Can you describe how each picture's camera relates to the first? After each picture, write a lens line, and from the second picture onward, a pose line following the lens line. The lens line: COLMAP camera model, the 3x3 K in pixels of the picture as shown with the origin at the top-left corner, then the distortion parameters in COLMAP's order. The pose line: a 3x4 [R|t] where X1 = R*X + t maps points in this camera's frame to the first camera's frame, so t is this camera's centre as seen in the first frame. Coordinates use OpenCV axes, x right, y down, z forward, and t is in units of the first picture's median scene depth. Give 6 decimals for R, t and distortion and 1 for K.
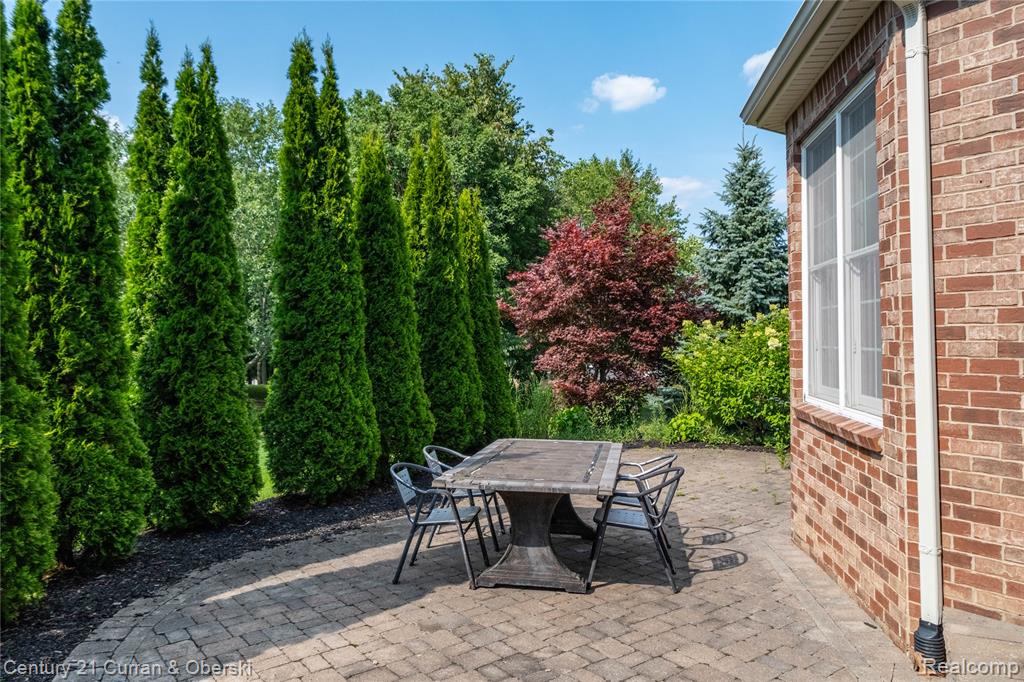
lens RADIAL K [[715.8, 0, 512.5], [0, 715.8, 345.1], [0, 0, 1]] dist [-0.006378, 0.008046]
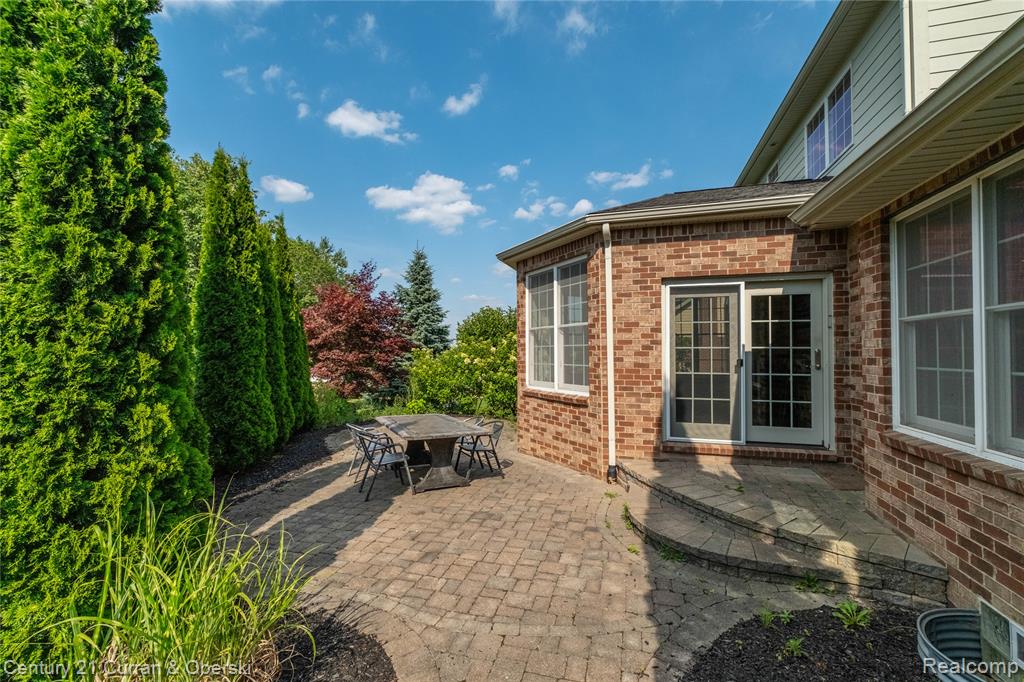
lens RADIAL K [[439.0, 0, 513.6], [0, 439.0, 346.9], [0, 0, 1]] dist [-0.003011, 0.000241]
pose [[0.787162, 0.019198, 0.616447, -0.478606], [-0.000845, 0.999548, -0.030051, -0.008666], [-0.616745, 0.023134, 0.786823, -0.059790]]
